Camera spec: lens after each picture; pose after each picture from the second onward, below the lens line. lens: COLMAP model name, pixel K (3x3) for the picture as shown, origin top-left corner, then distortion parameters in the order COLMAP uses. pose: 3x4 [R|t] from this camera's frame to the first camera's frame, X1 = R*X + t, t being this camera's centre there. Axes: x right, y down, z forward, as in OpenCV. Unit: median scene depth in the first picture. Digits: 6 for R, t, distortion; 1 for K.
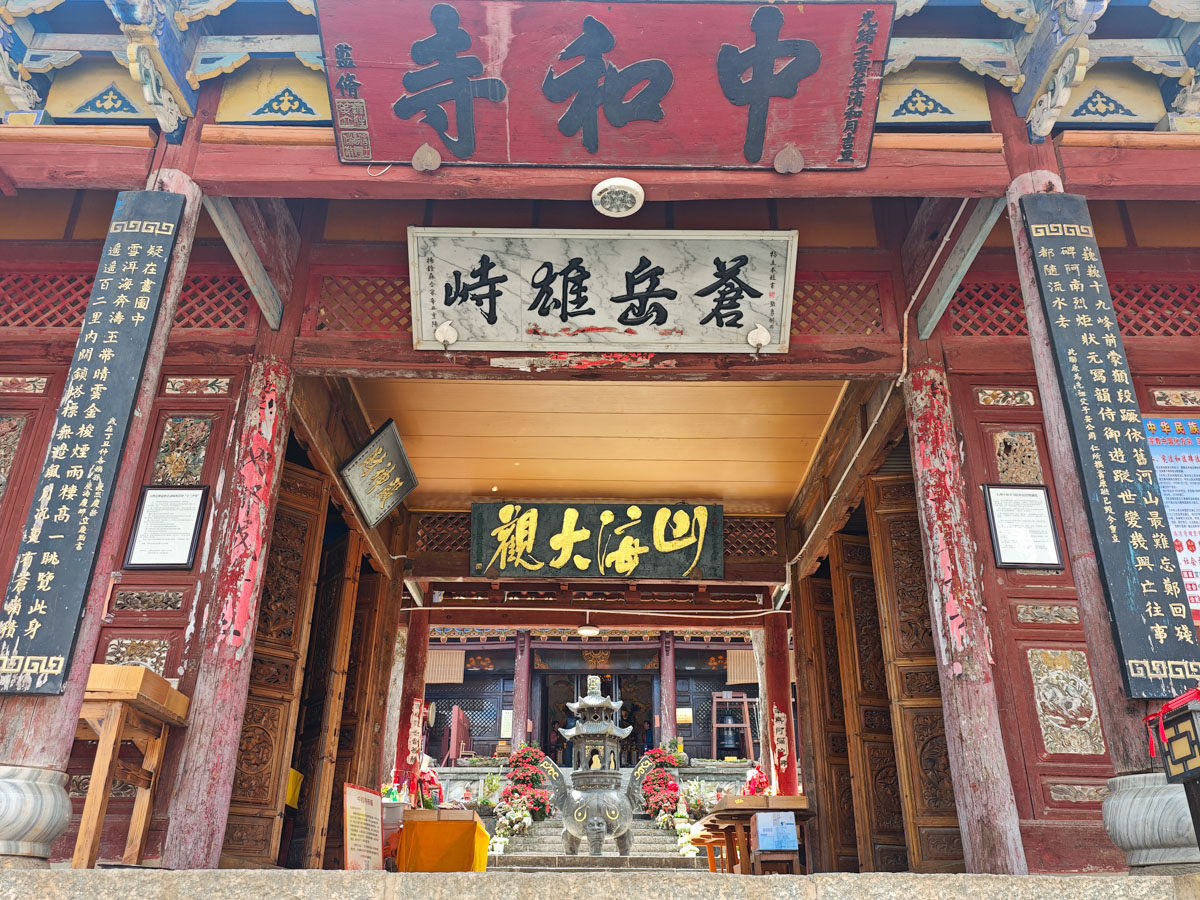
lens RADIAL K [[988.4, 0, 602.3], [0, 988.4, 450.9], [0, 0, 1]] dist [0.035988, 0.000416]
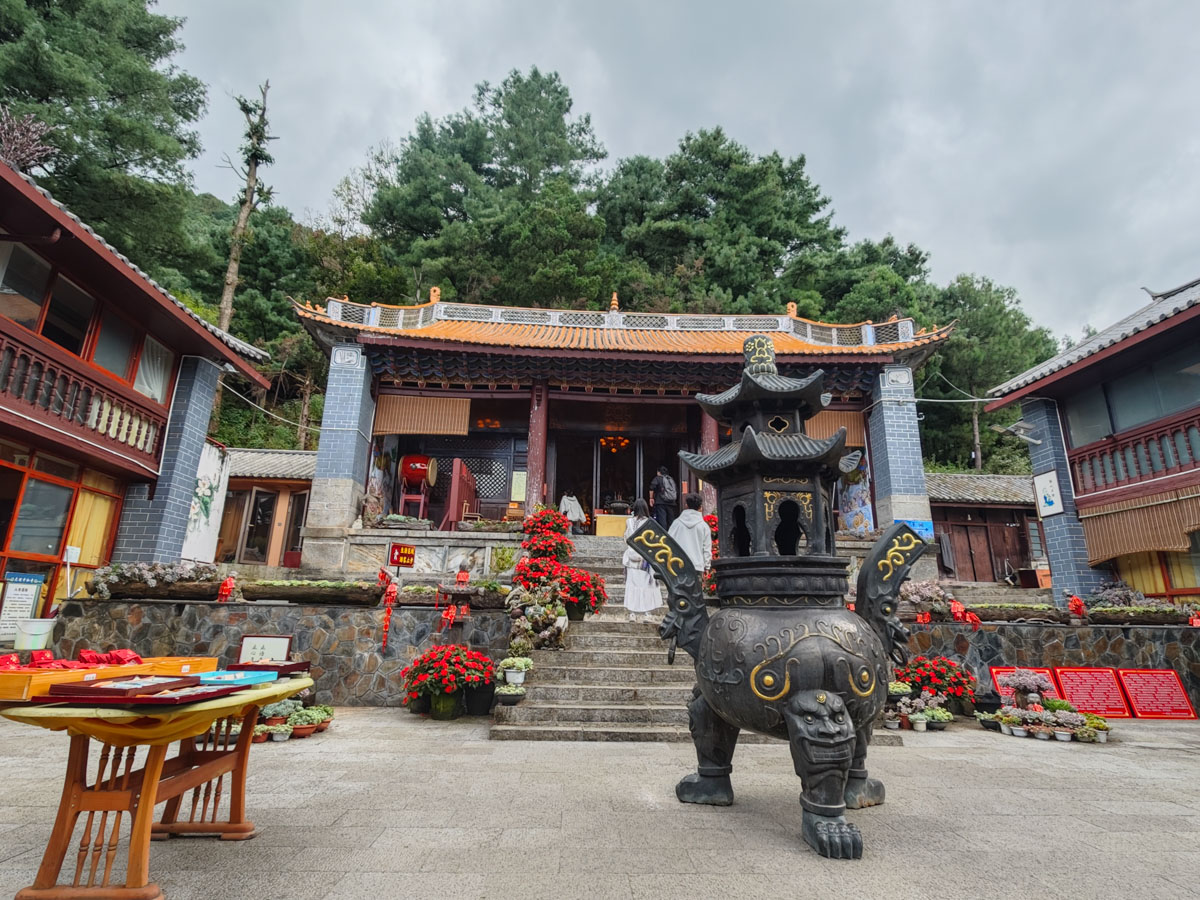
lens RADIAL K [[603.8, 0, 596.4], [0, 603.8, 453.0], [0, 0, 1]] dist [0.001638, 0.000085]
pose [[0.998229, 0.033562, 0.049109, -0.060589], [-0.041729, 0.983494, 0.176064, 0.165202], [-0.042389, -0.177801, 0.983153, 0.525041]]
